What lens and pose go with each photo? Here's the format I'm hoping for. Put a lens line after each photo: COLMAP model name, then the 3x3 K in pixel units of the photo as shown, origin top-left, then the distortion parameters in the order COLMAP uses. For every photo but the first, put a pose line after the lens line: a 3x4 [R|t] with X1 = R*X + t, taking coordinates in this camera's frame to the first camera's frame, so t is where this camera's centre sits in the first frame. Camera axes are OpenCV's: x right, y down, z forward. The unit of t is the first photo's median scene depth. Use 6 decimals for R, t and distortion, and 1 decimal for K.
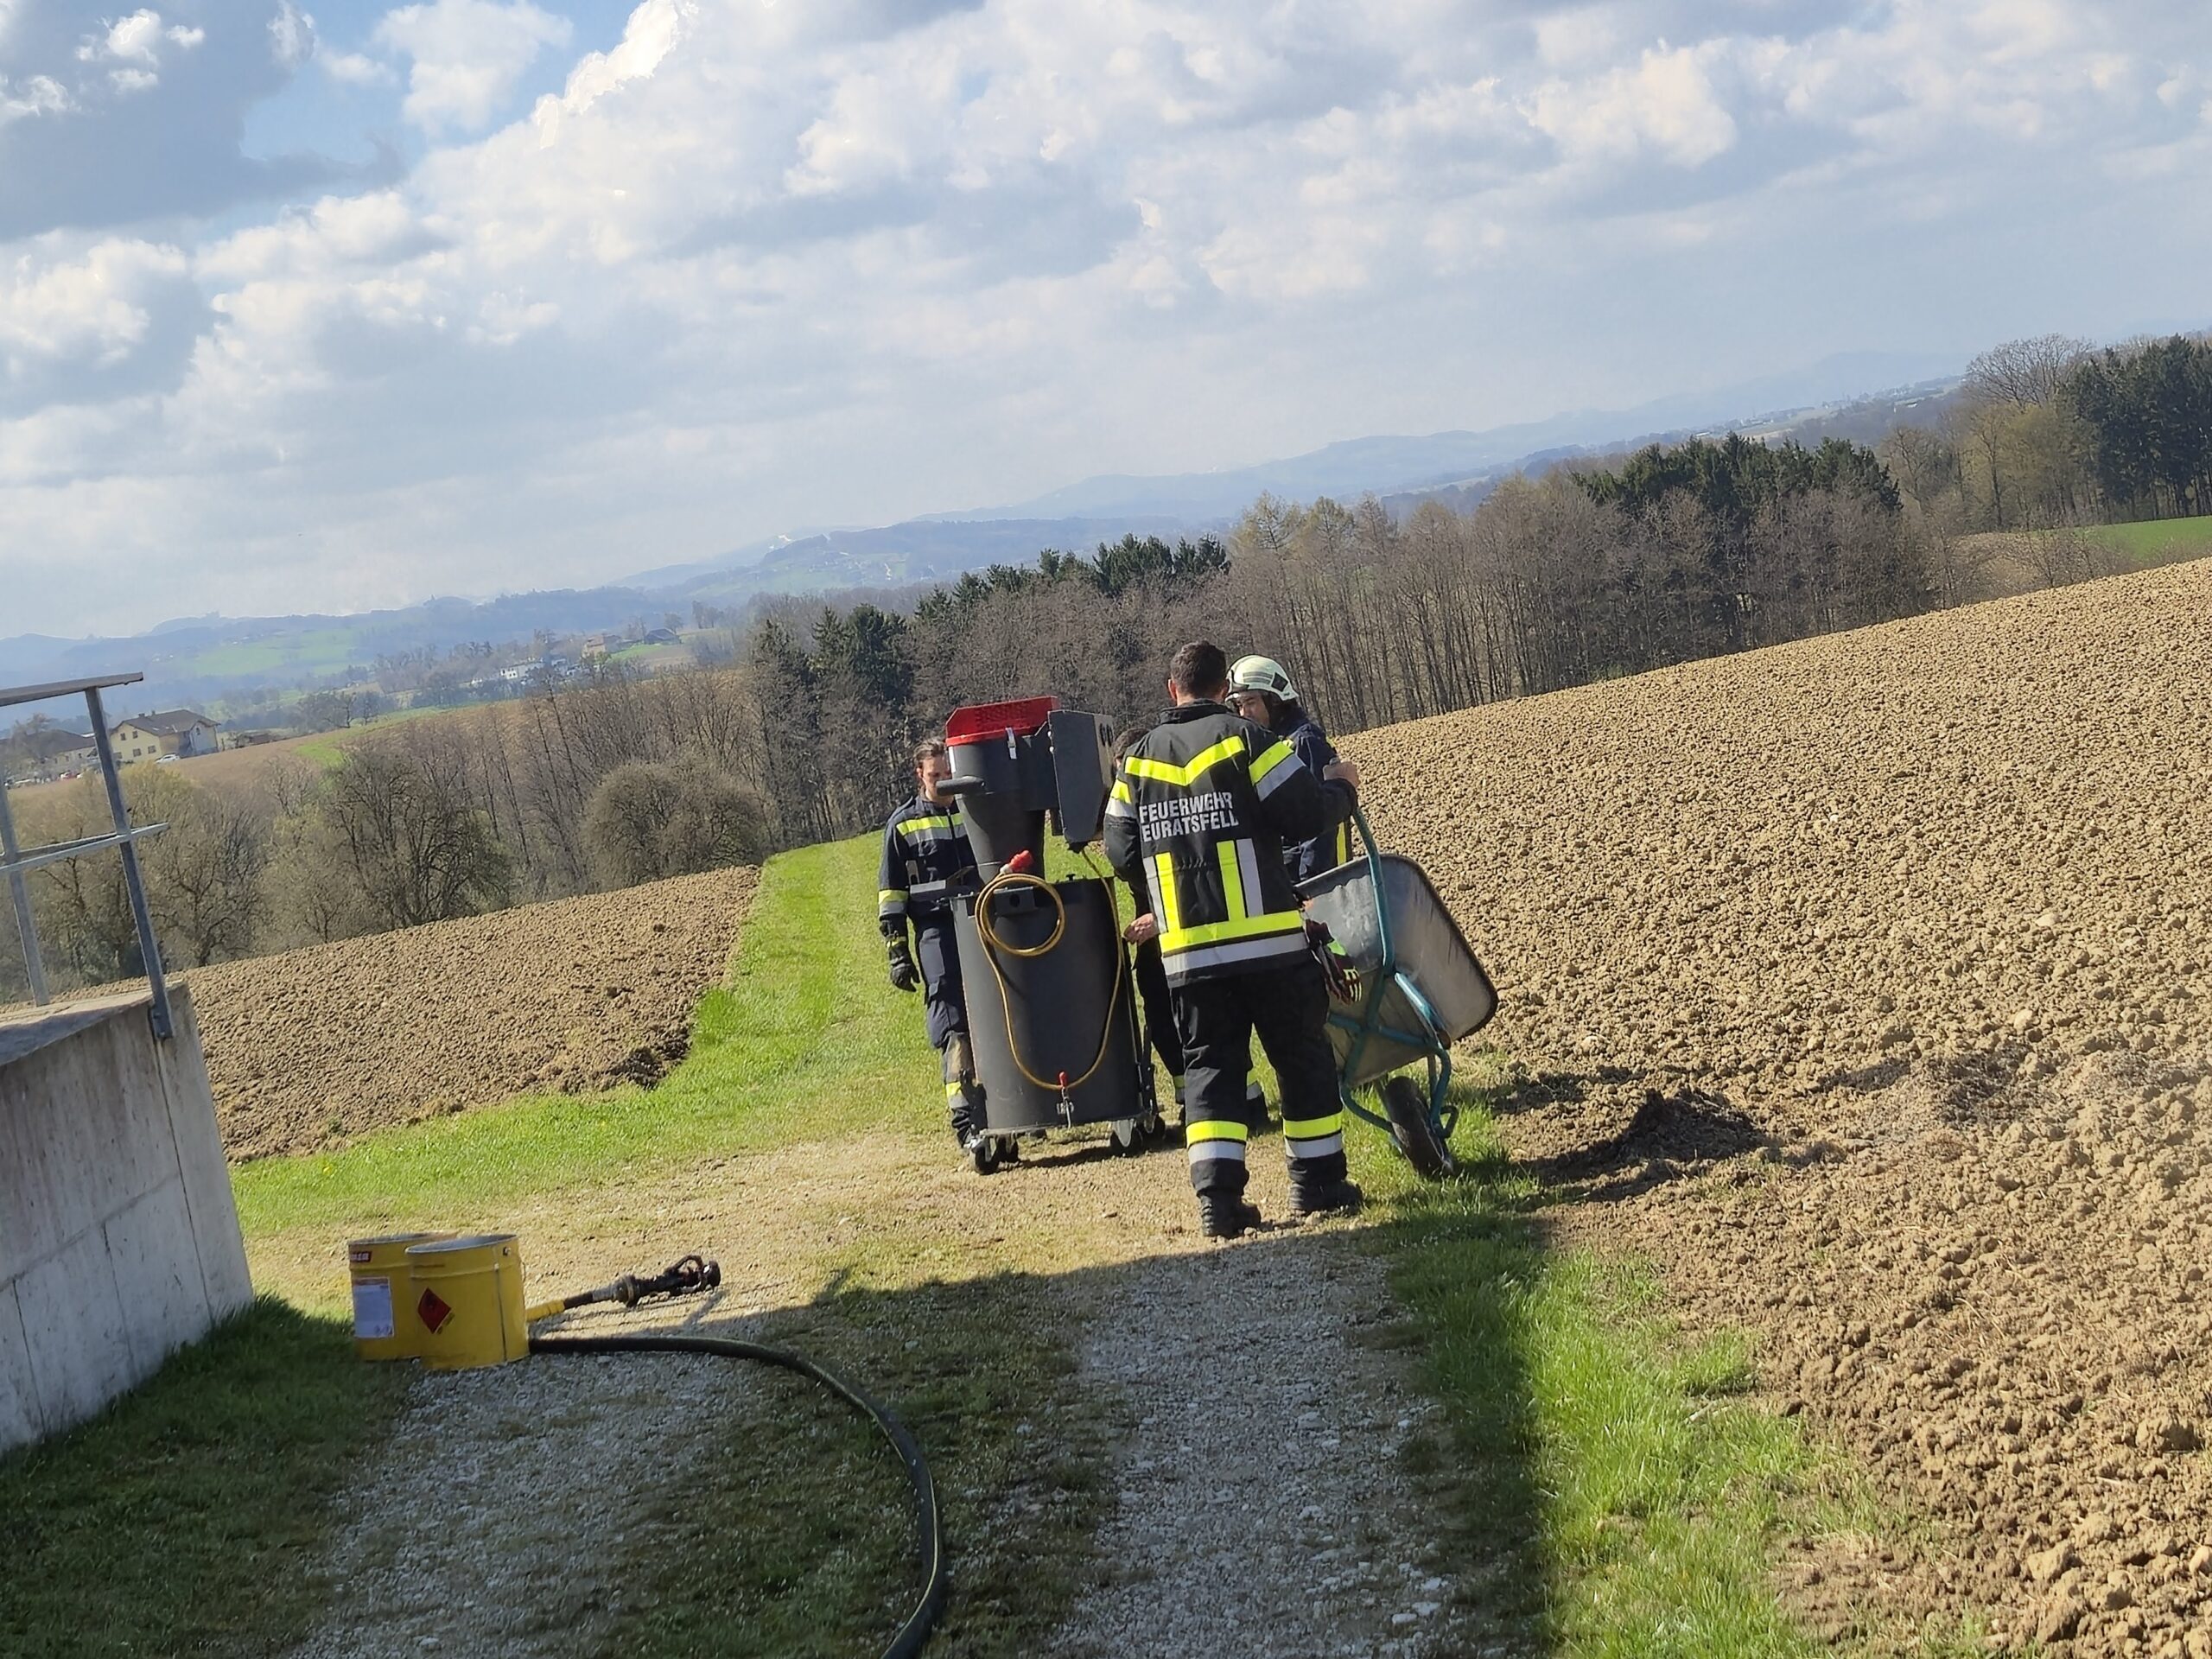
lens RADIAL K [[2768.1, 0, 1108.1], [0, 2768.1, 826.7], [0, 0, 1]] dist [0.062415, 0.000000]
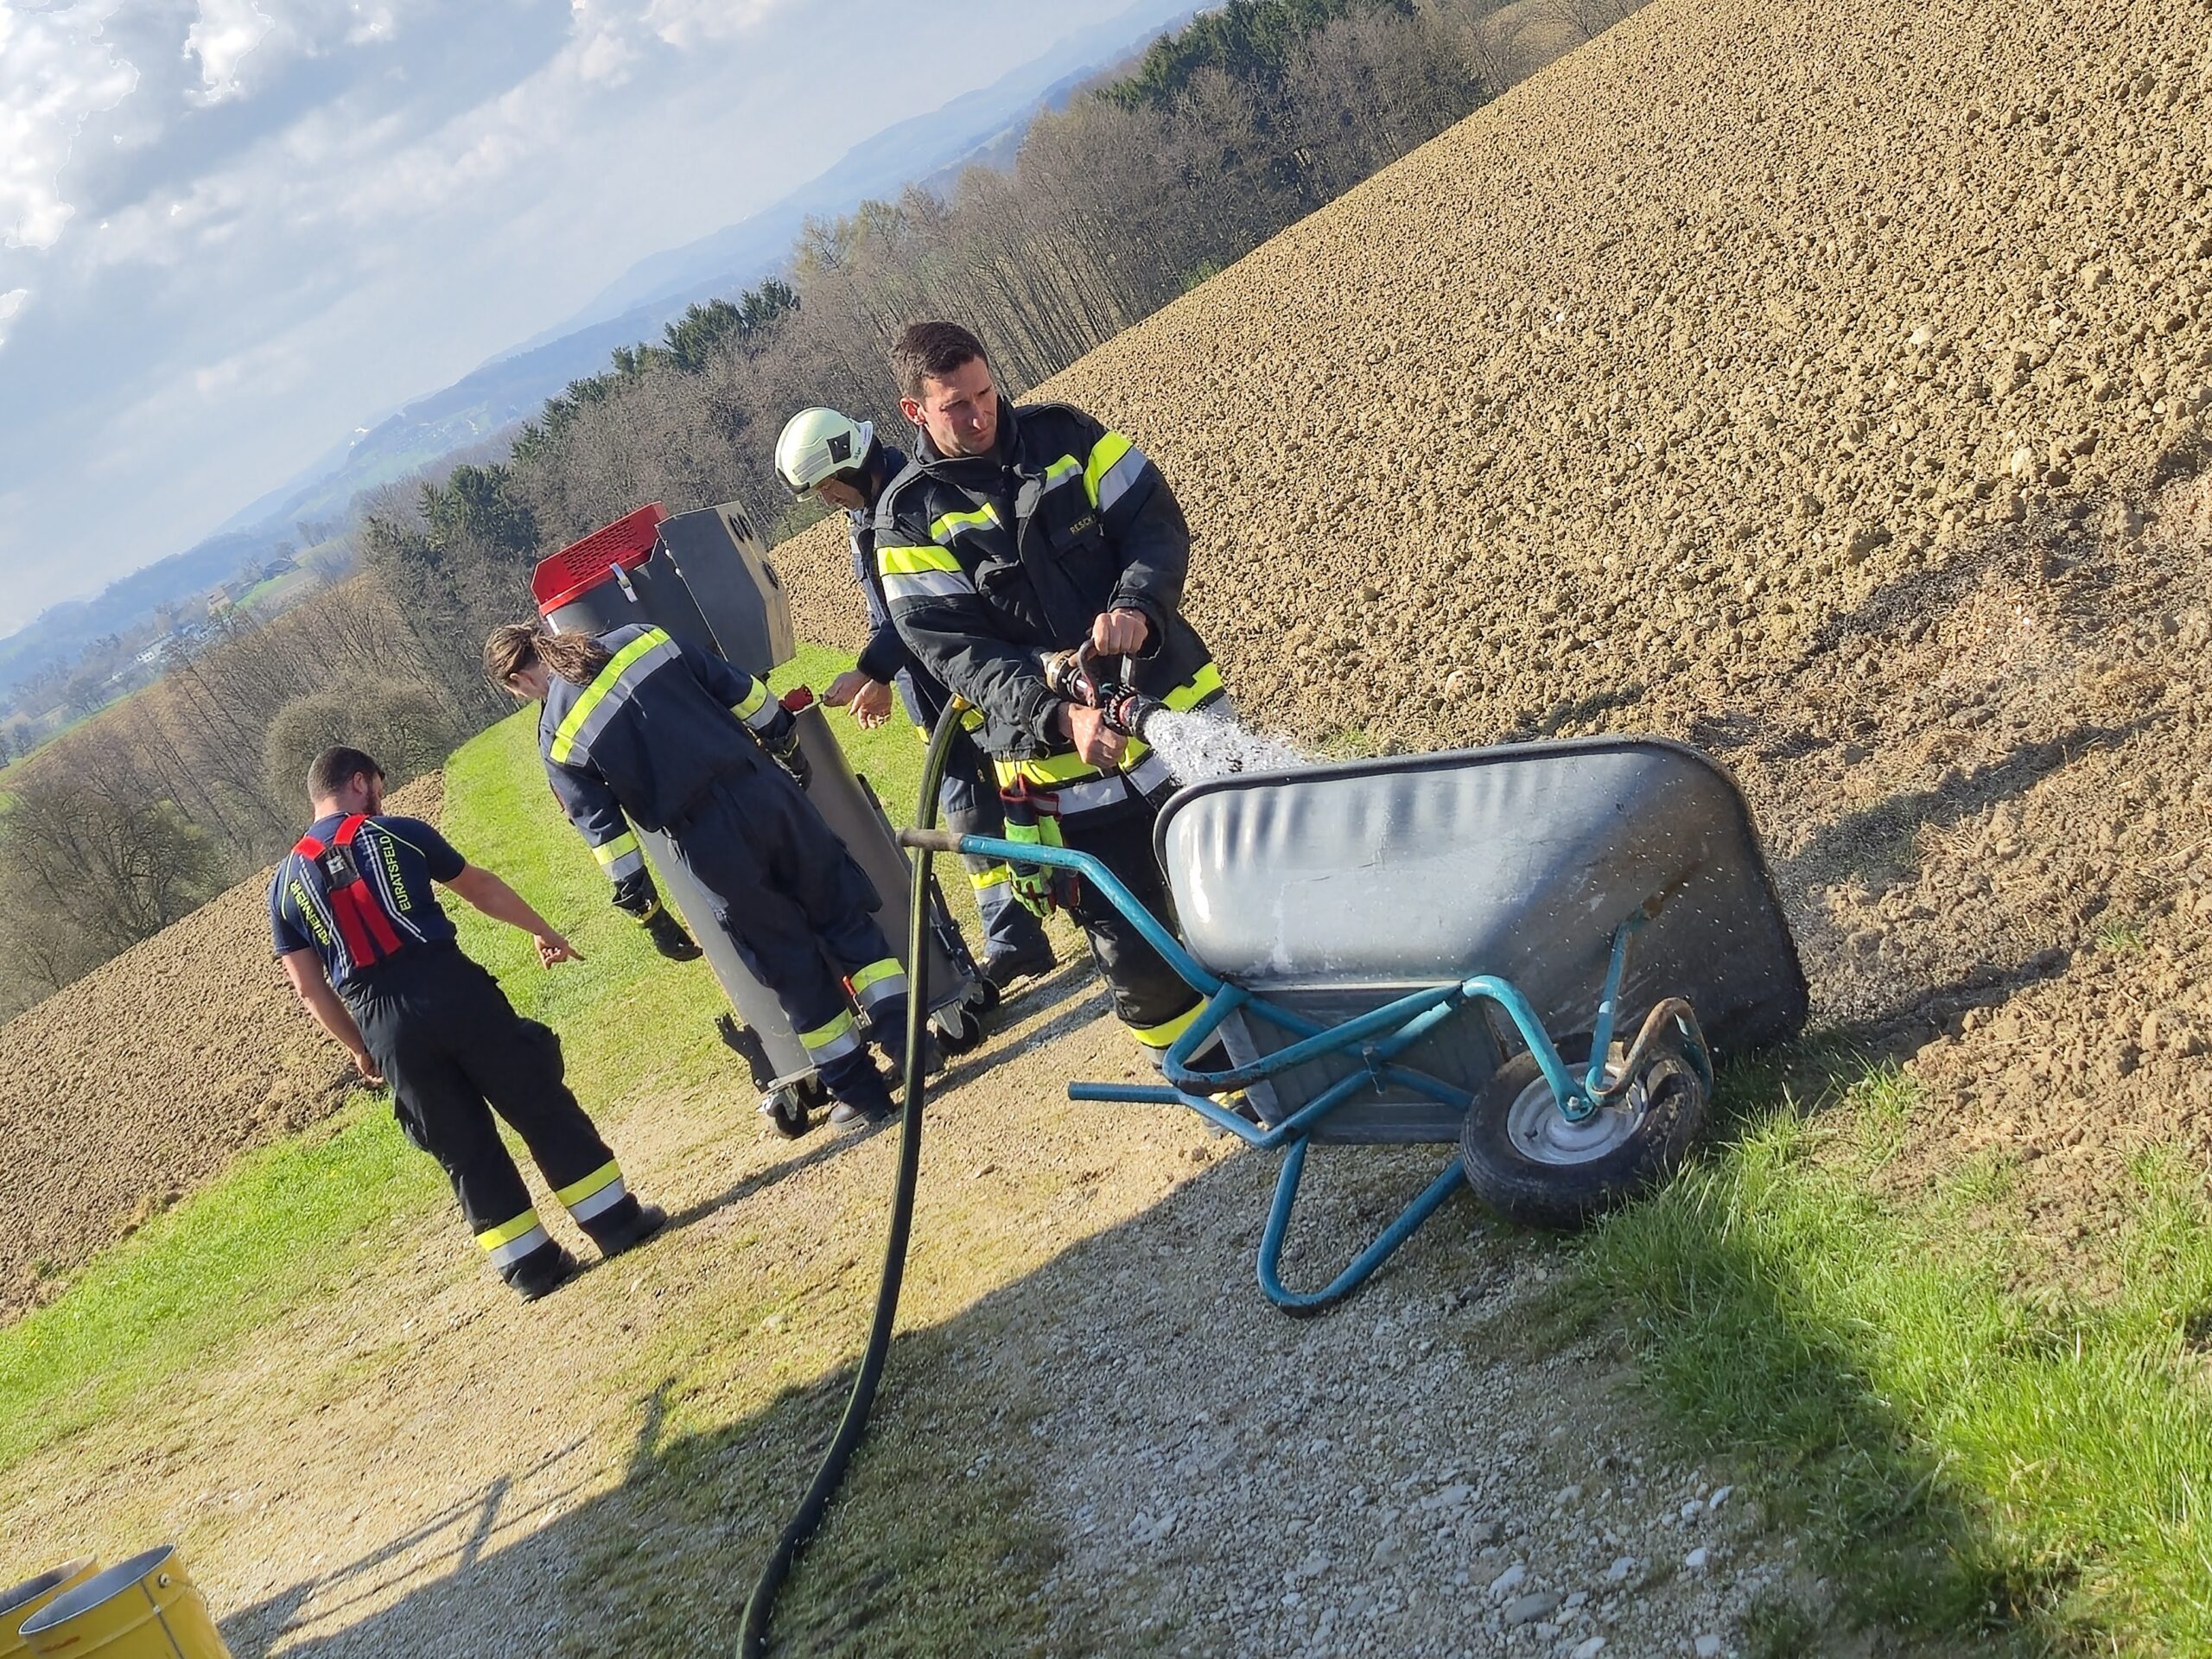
lens RADIAL K [[2768.1, 0, 988.6], [0, 2768.1, 799.7], [0, 0, 1]] dist [0.062415, 0.000000]
pose [[0.935987, -0.349014, 0.046020, 0.000977], [0.343646, 0.934210, 0.095700, -0.007600], [-0.076393, -0.073759, 0.994346, 0.149359]]
